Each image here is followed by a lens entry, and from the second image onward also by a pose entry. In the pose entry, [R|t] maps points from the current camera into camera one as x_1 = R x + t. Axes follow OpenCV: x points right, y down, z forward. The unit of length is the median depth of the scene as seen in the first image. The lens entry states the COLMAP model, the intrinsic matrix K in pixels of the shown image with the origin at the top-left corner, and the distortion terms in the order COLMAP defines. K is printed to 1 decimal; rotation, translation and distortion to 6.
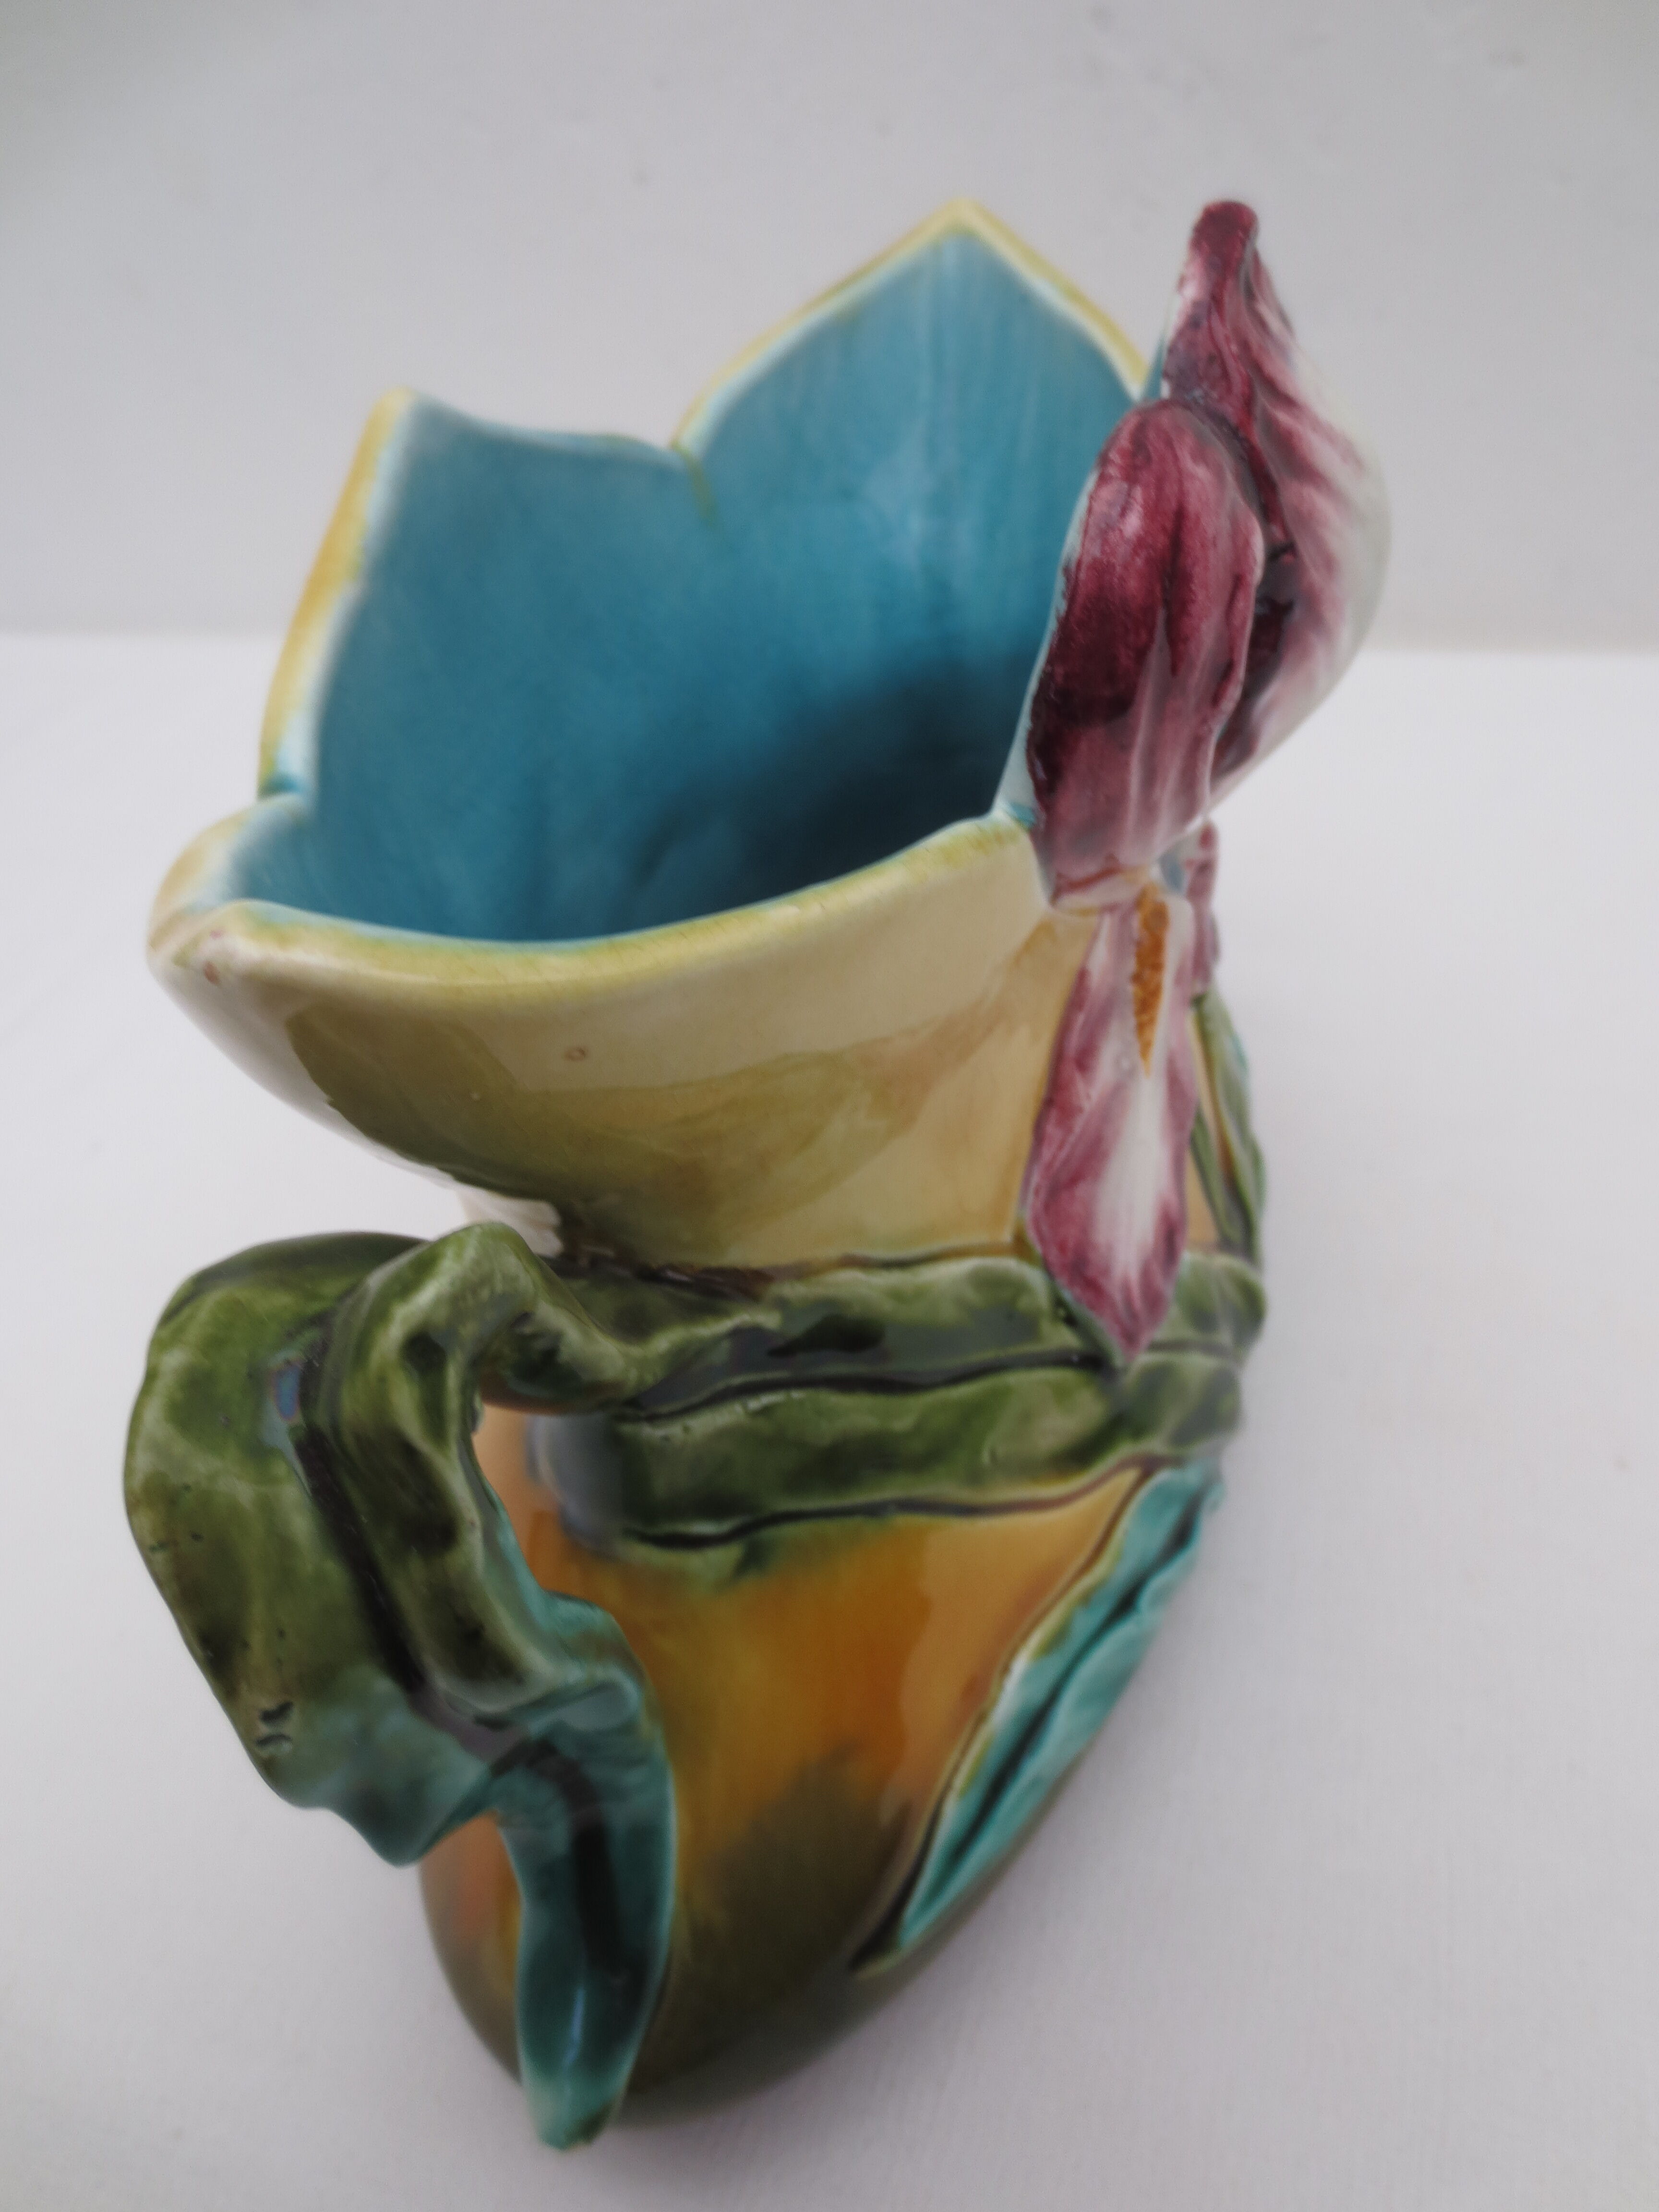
lens RADIAL K [[1543.3, 0, 831.1], [0, 1543.3, 1104.4], [0, 0, 1]] dist [-0.013909, 0.003283]
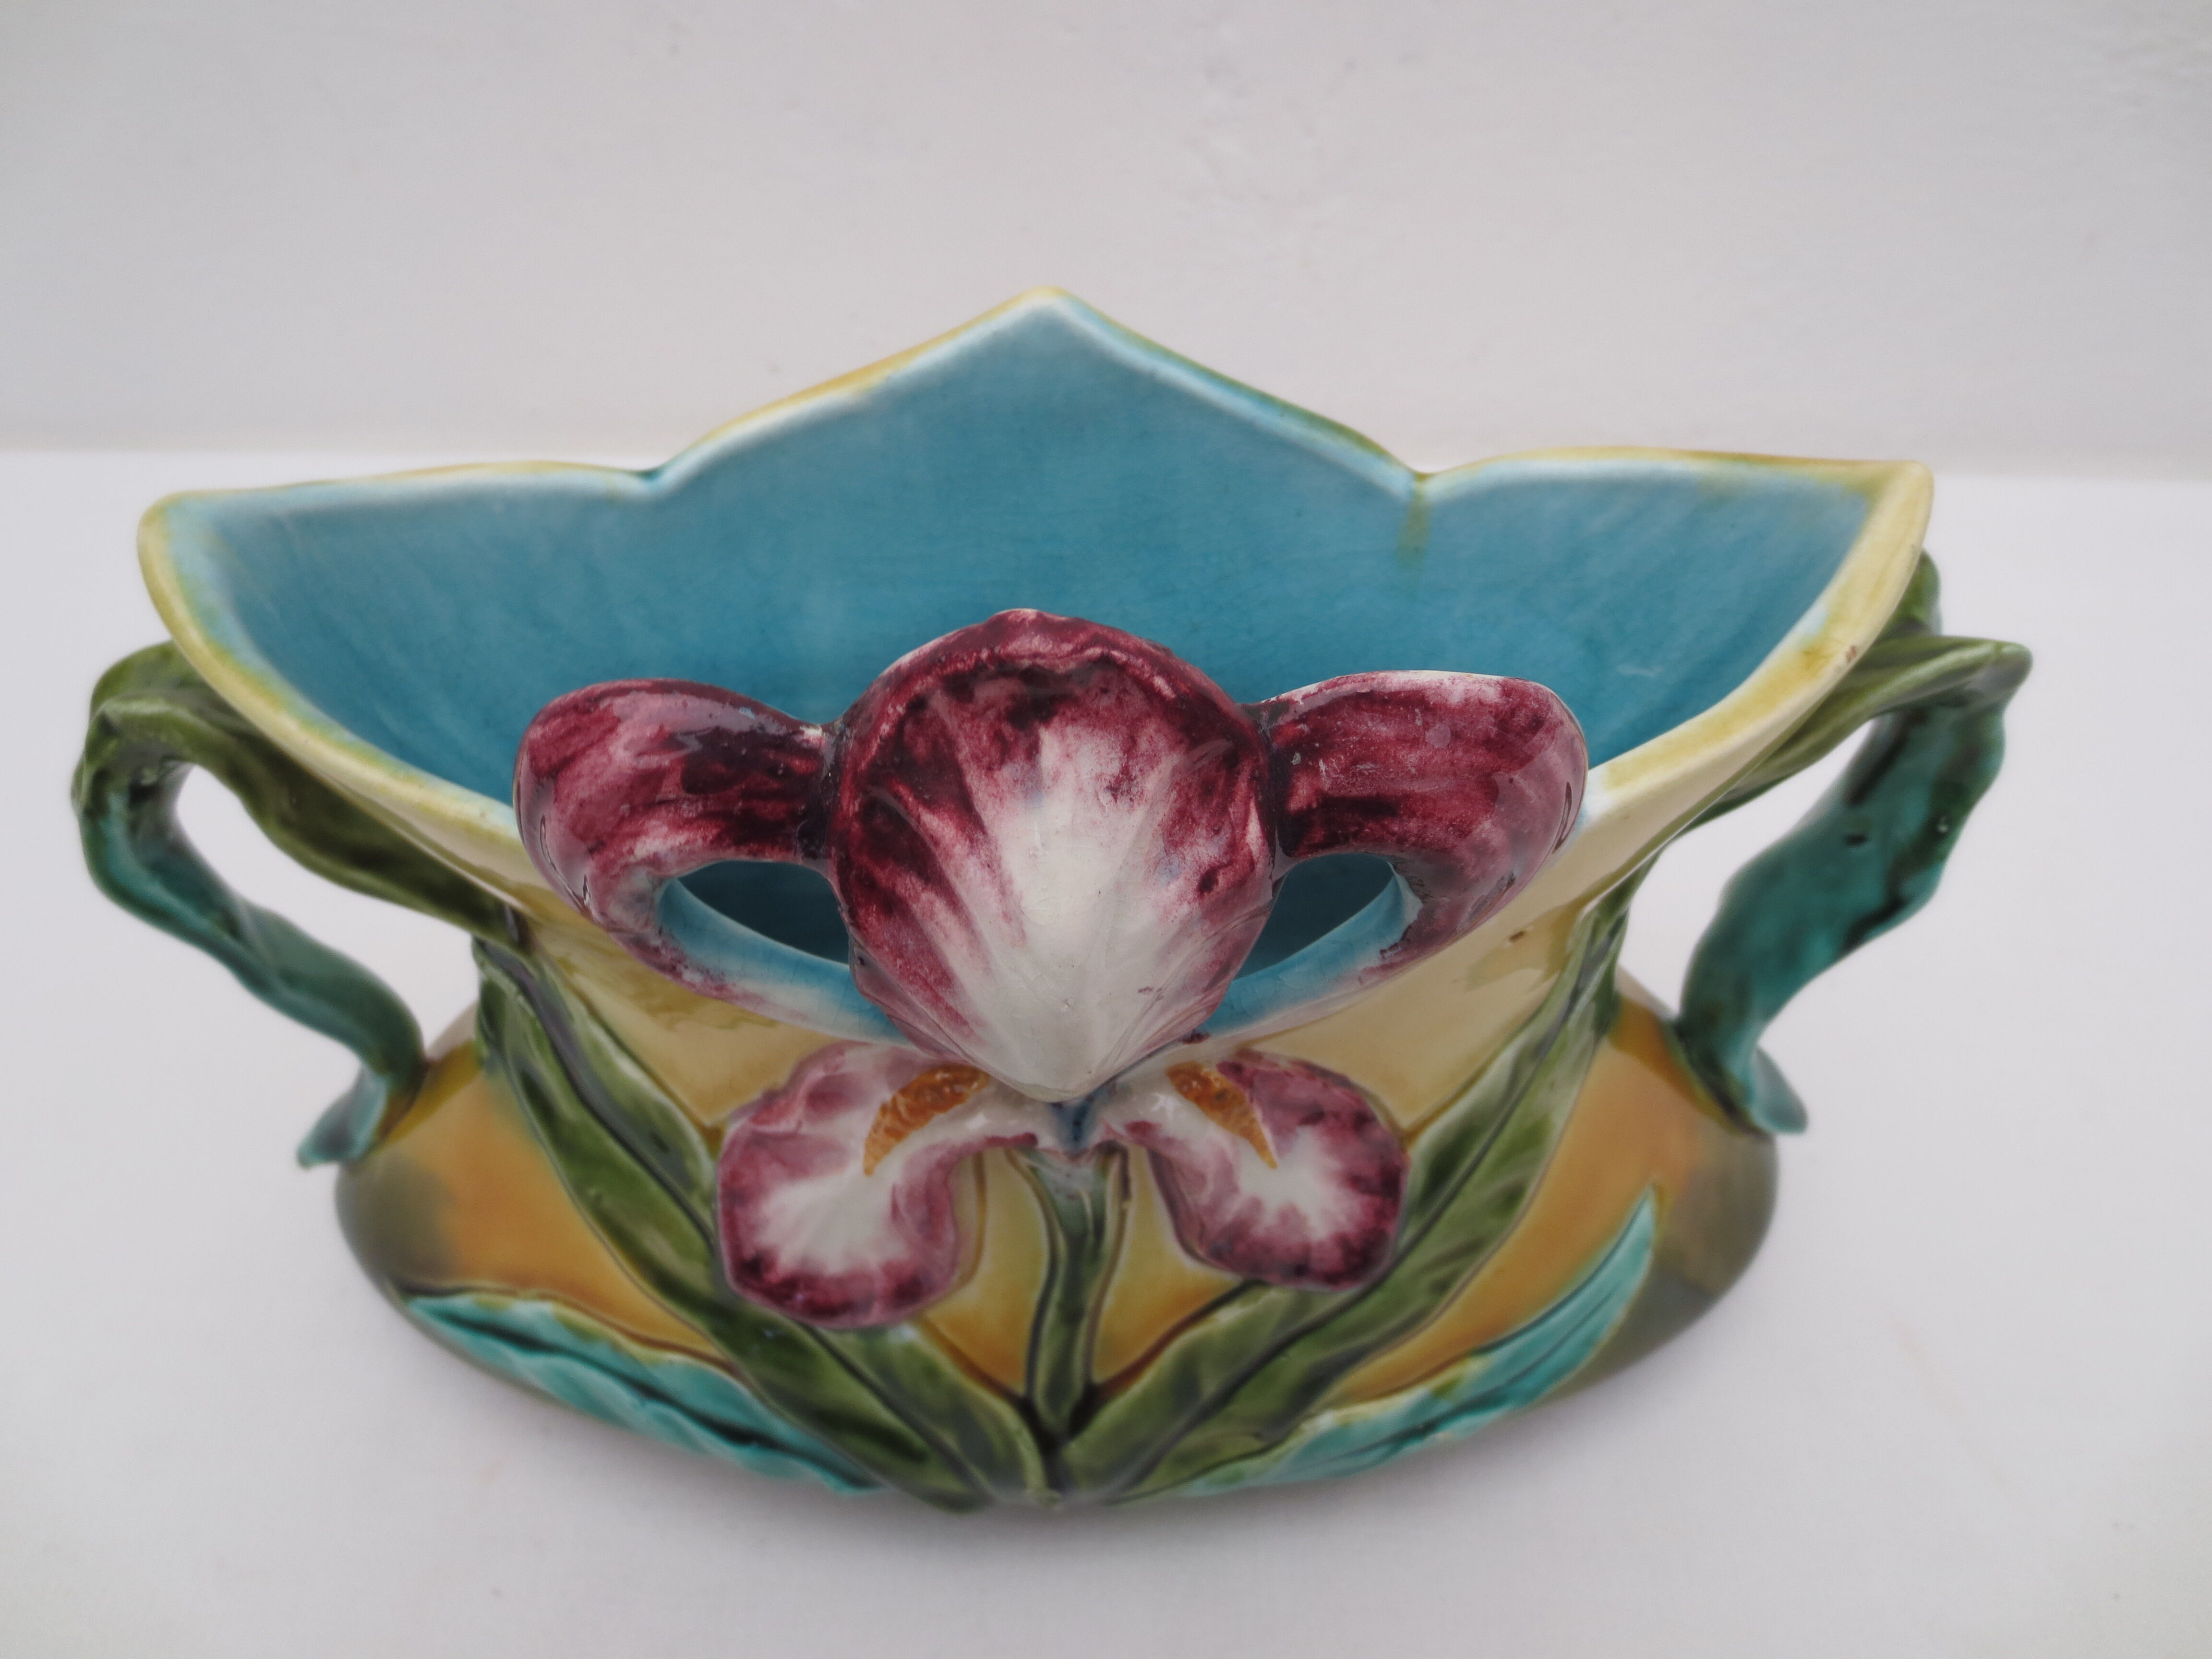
lens RADIAL K [[1543.3, 0, 1094.9], [0, 1543.3, 827.4], [0, 0, 1]] dist [-0.013909, 0.003283]
pose [[0.294640, 0.739135, -0.605695, 0.762535], [-0.631153, 0.626431, 0.457416, -0.798393], [0.717518, 0.247513, 0.651080, 0.381638]]
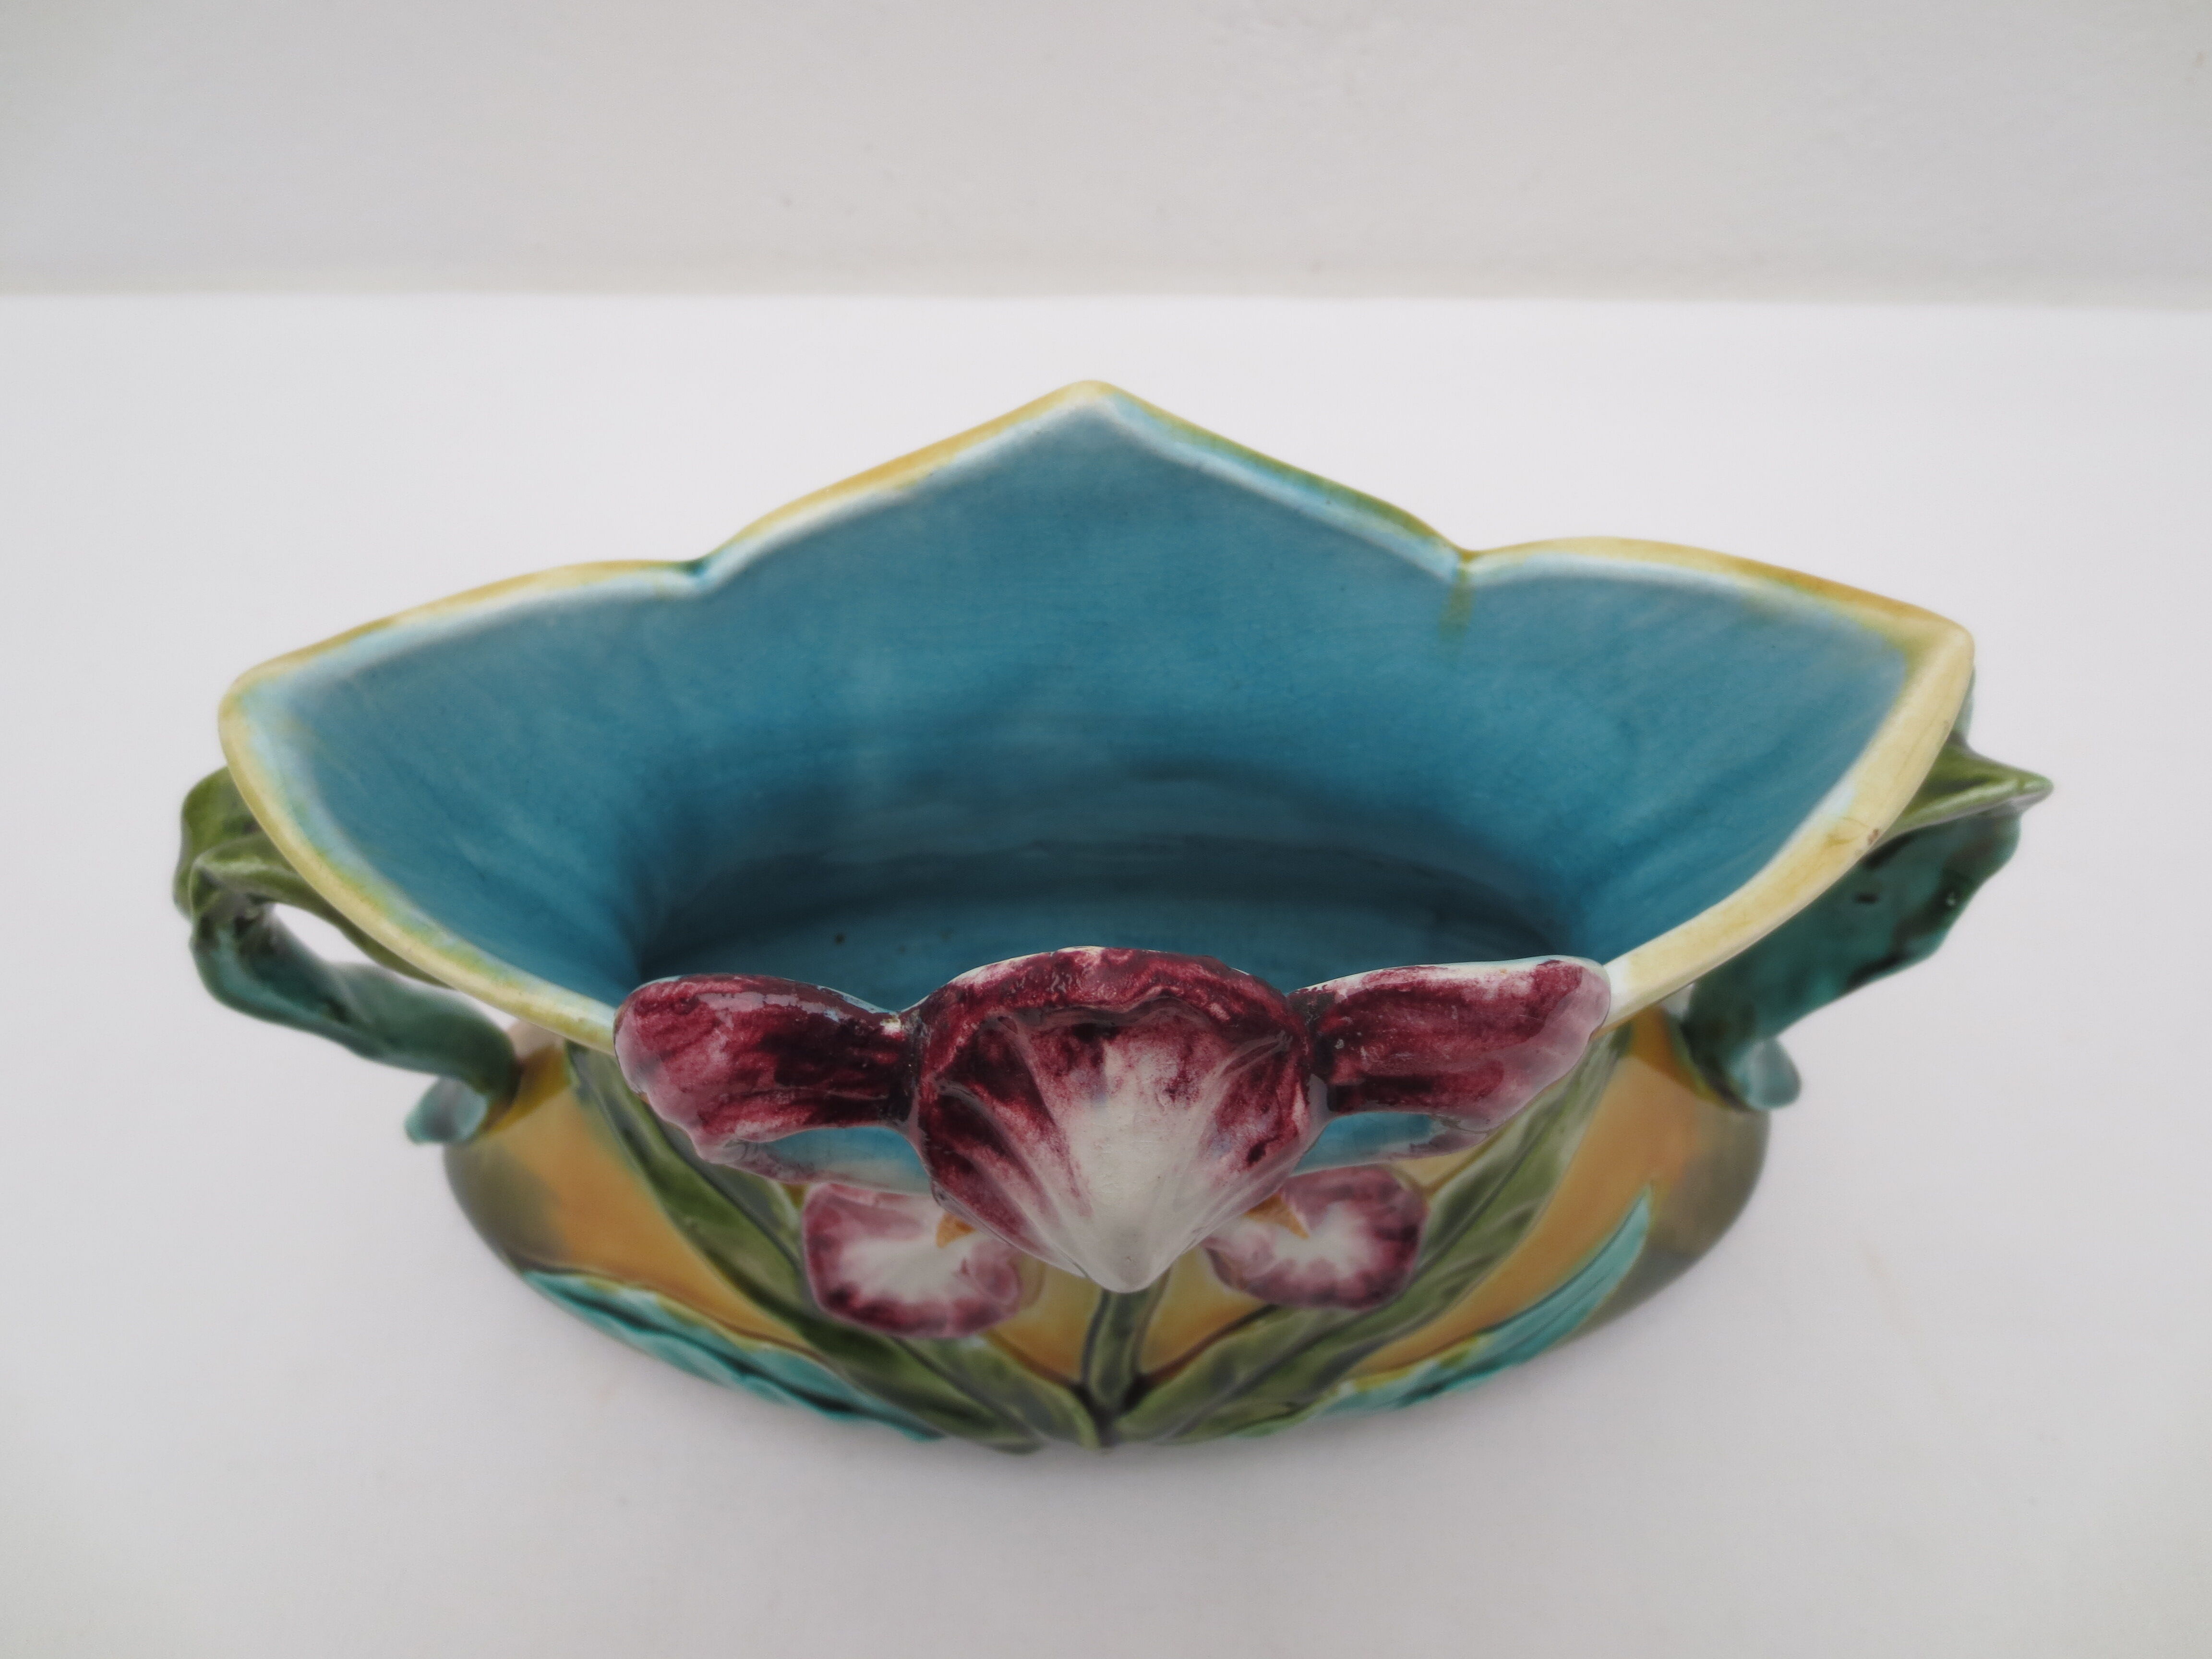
lens RADIAL K [[1543.3, 0, 1099.3], [0, 1543.3, 818.8], [0, 0, 1]] dist [-0.013909, 0.003283]
pose [[0.296147, 0.852352, -0.431038, 0.500309], [-0.620860, 0.514721, 0.591266, -1.019441], [0.725831, 0.092513, 0.681624, 0.266476]]
